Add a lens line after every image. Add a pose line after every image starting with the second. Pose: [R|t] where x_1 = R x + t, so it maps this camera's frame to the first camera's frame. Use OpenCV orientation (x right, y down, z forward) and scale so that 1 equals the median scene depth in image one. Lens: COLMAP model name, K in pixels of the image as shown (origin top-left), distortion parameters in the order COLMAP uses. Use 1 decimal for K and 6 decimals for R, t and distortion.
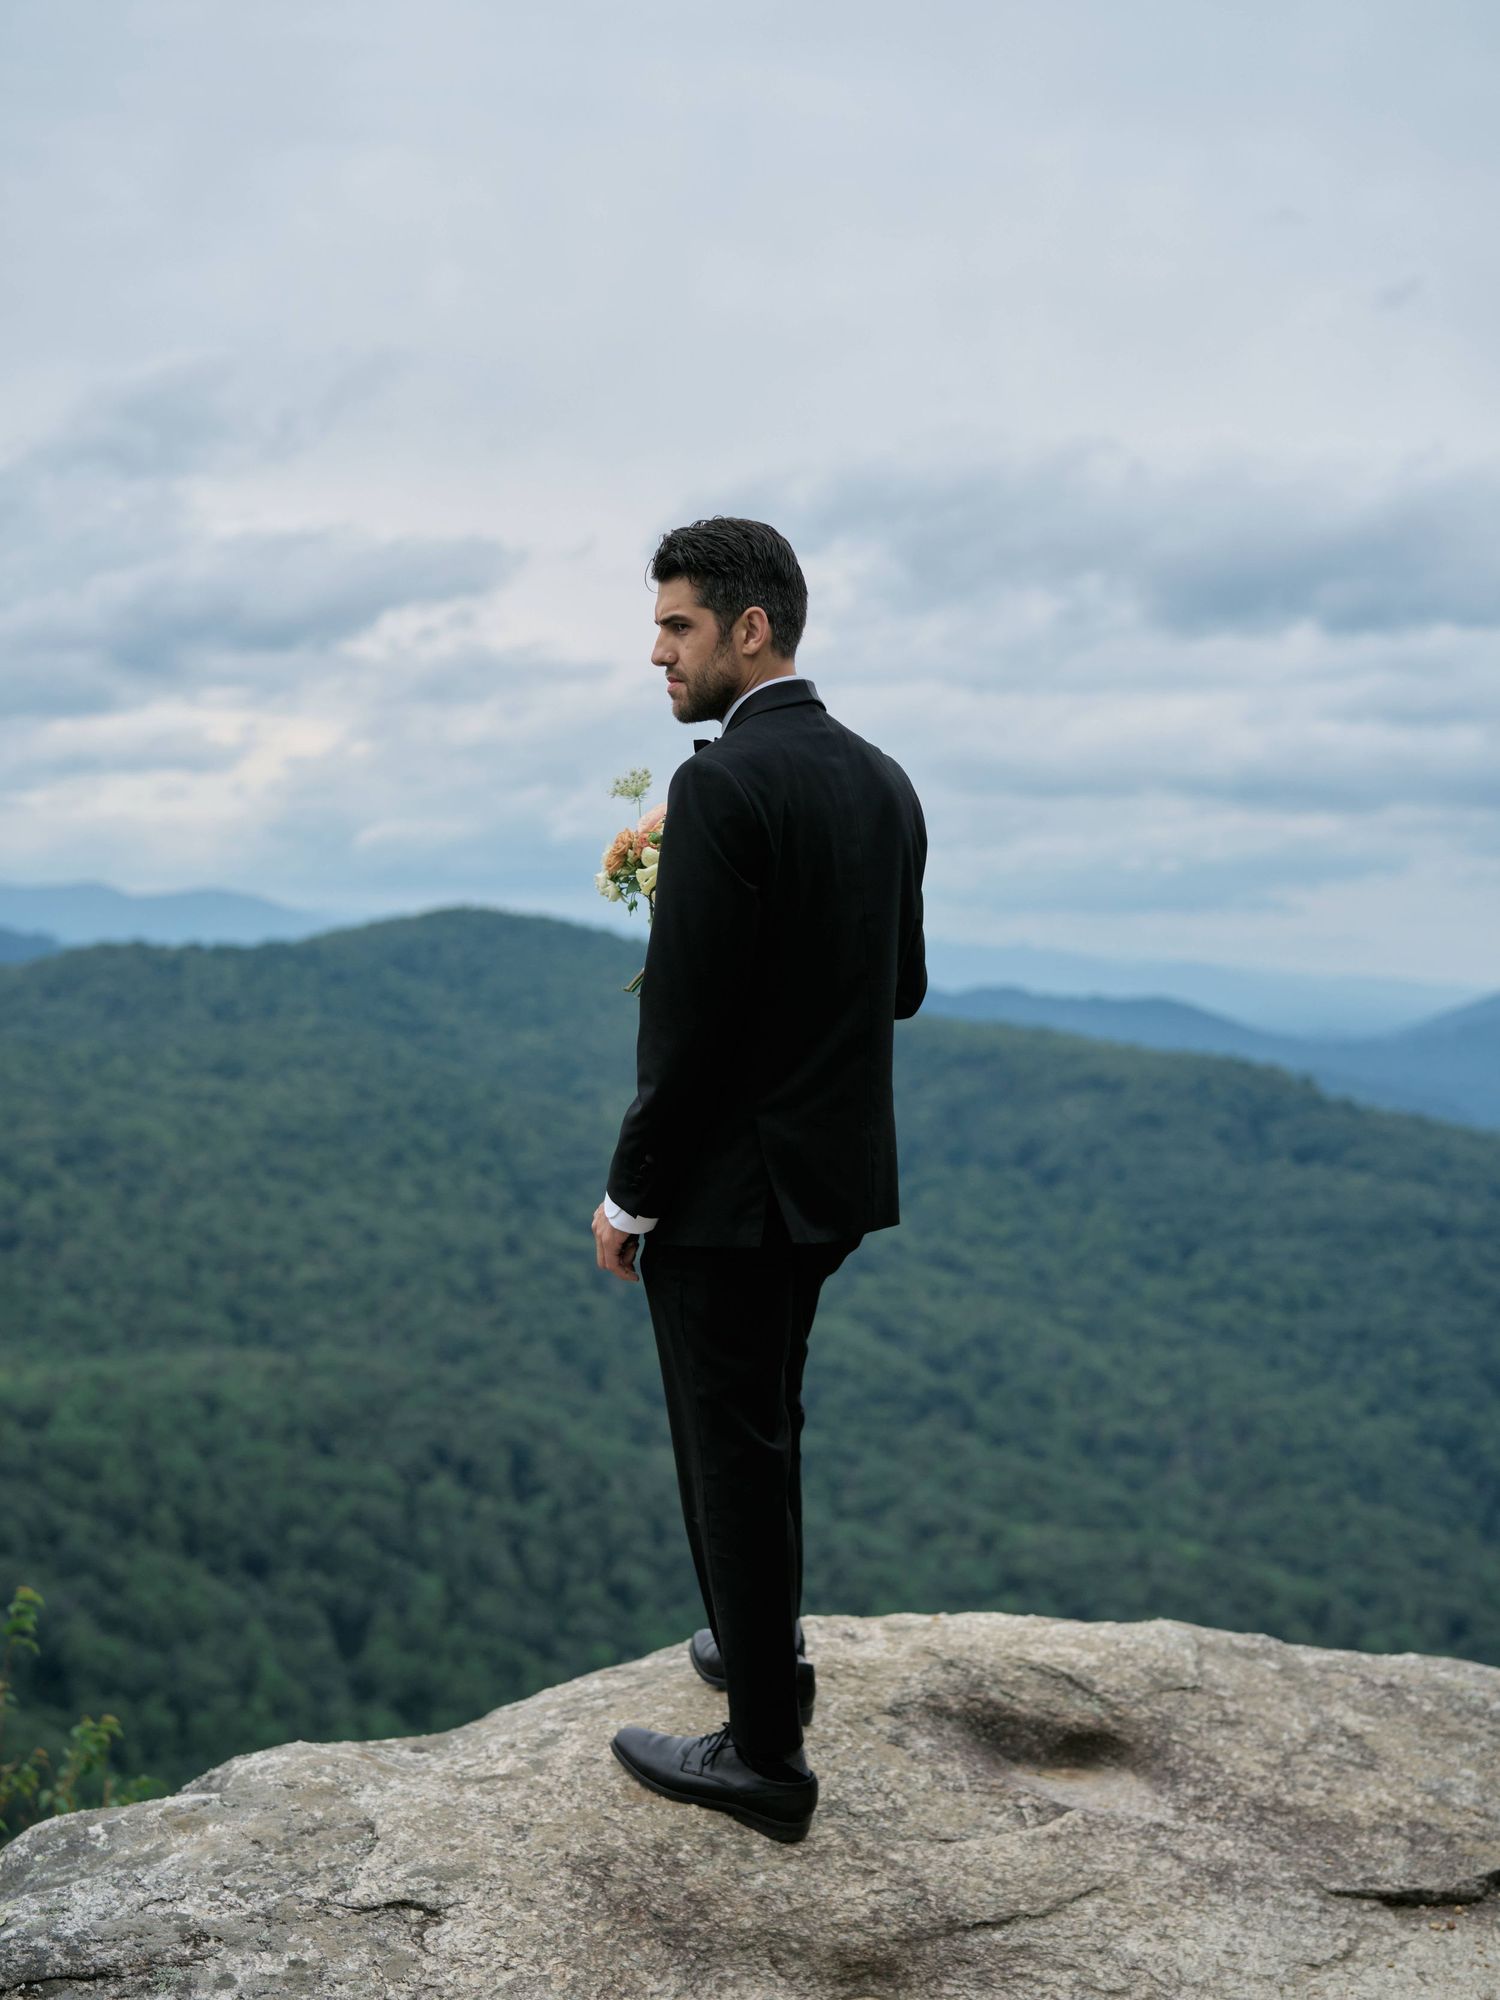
lens RADIAL K [[3133.7, 0, 744.9], [0, 3133.7, 975.4], [0, 0, 1]] dist [-0.053370, 0.189769]
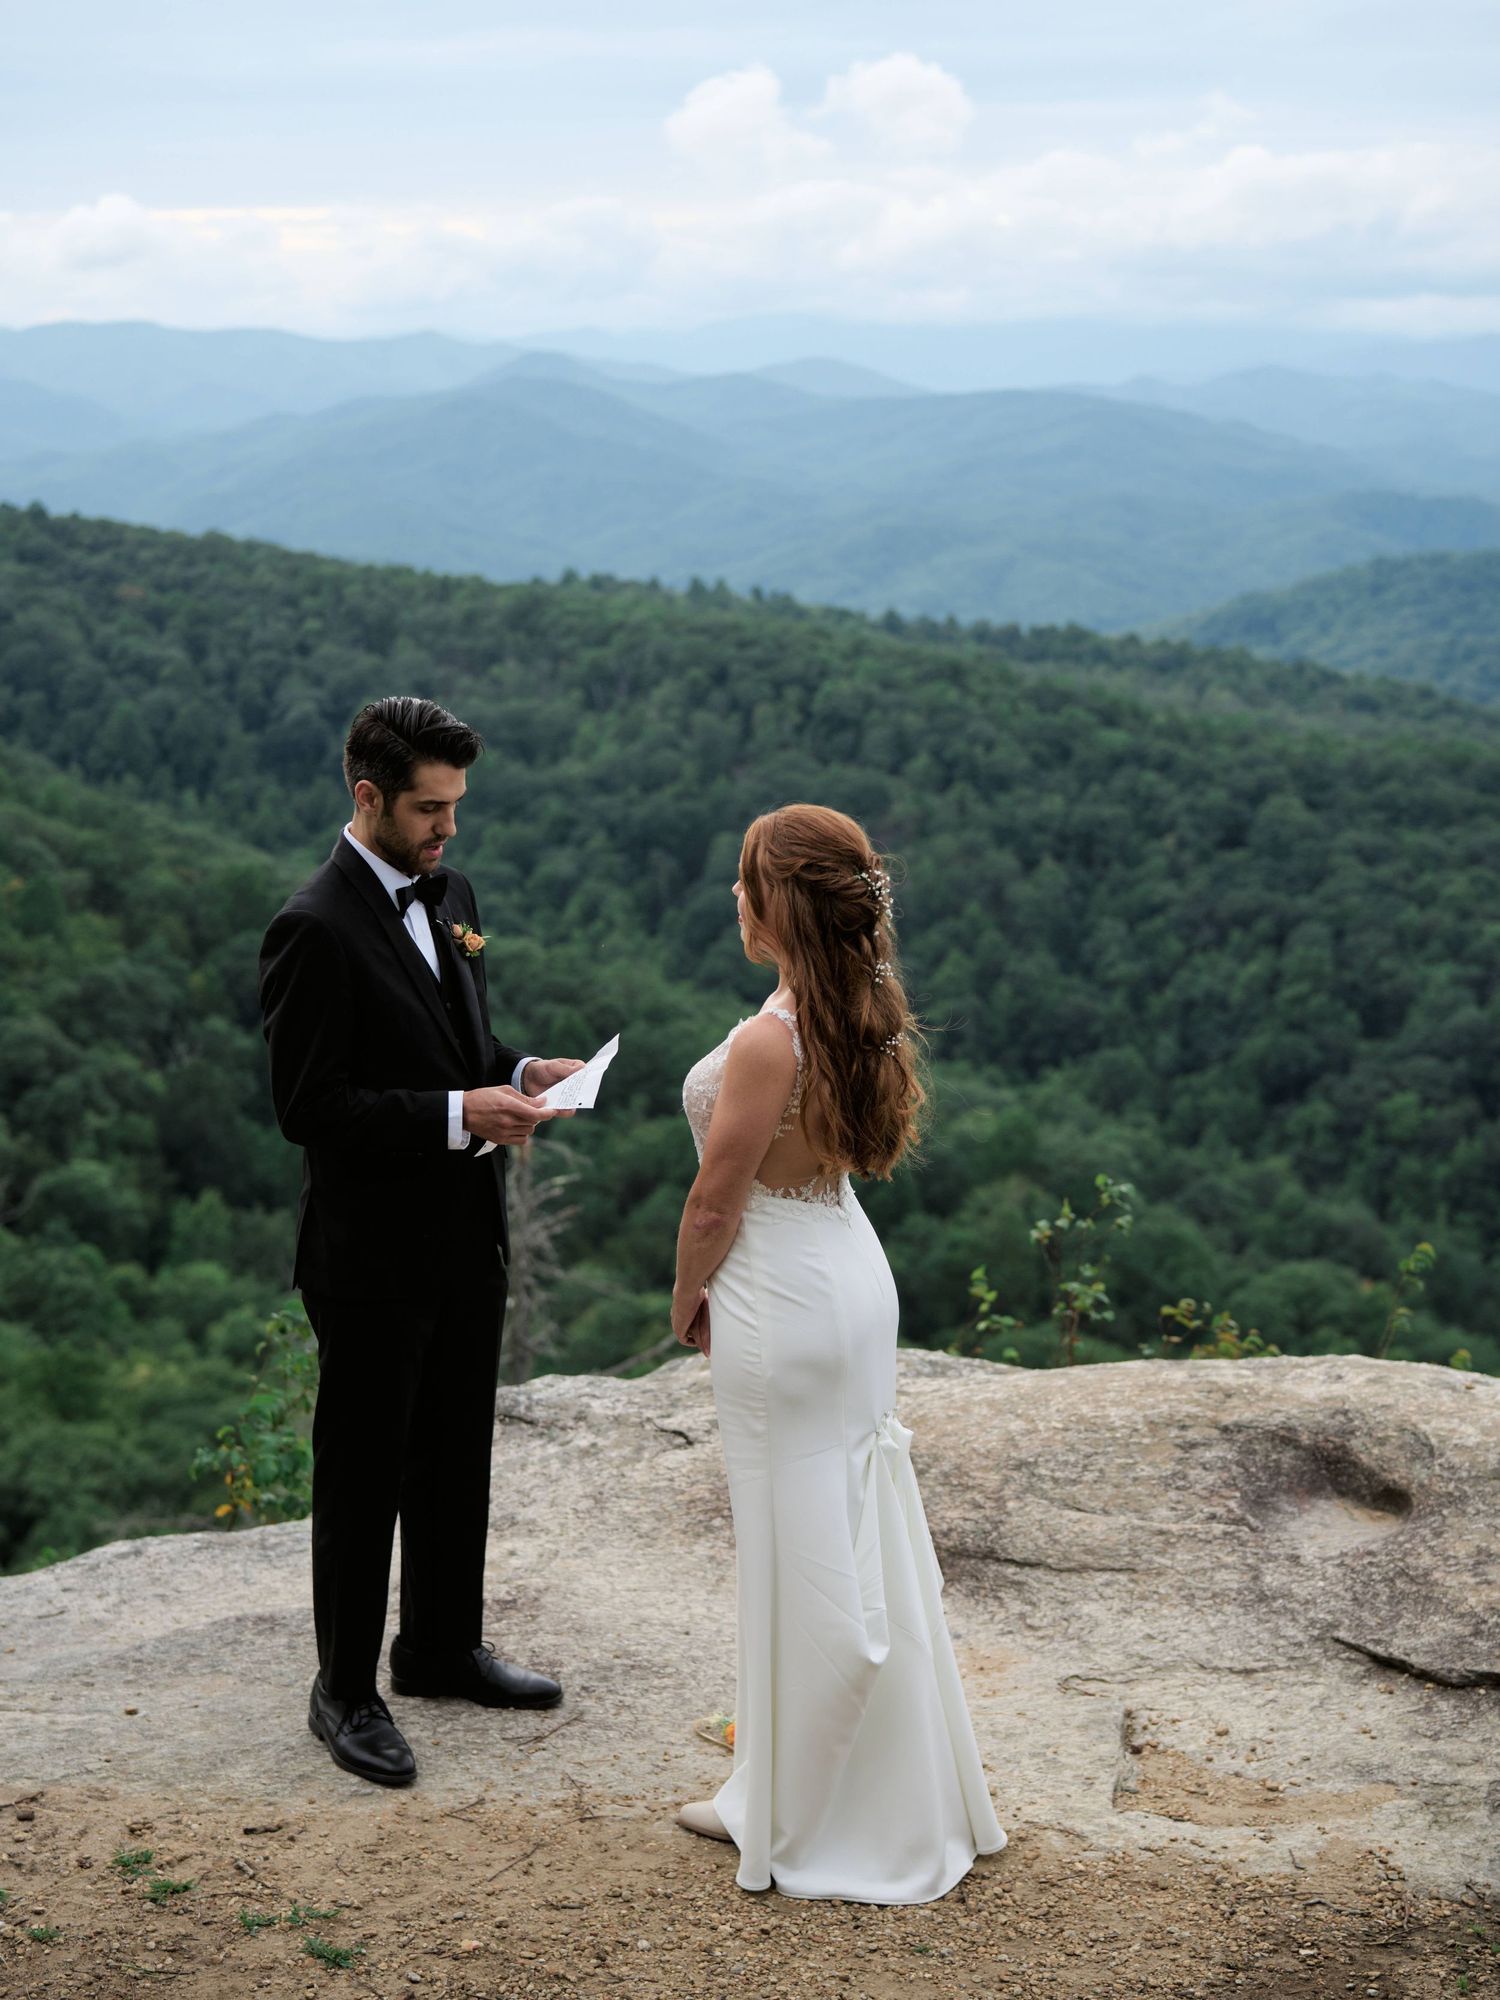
lens RADIAL K [[3133.7, 0, 744.9], [0, 3133.7, 975.4], [0, 0, 1]] dist [-0.053370, 0.189769]
pose [[0.504980, 0.115150, -0.855416, 1.238614], [0.013440, 0.989892, 0.141186, -0.171927], [0.863027, -0.082793, 0.498328, 0.200452]]
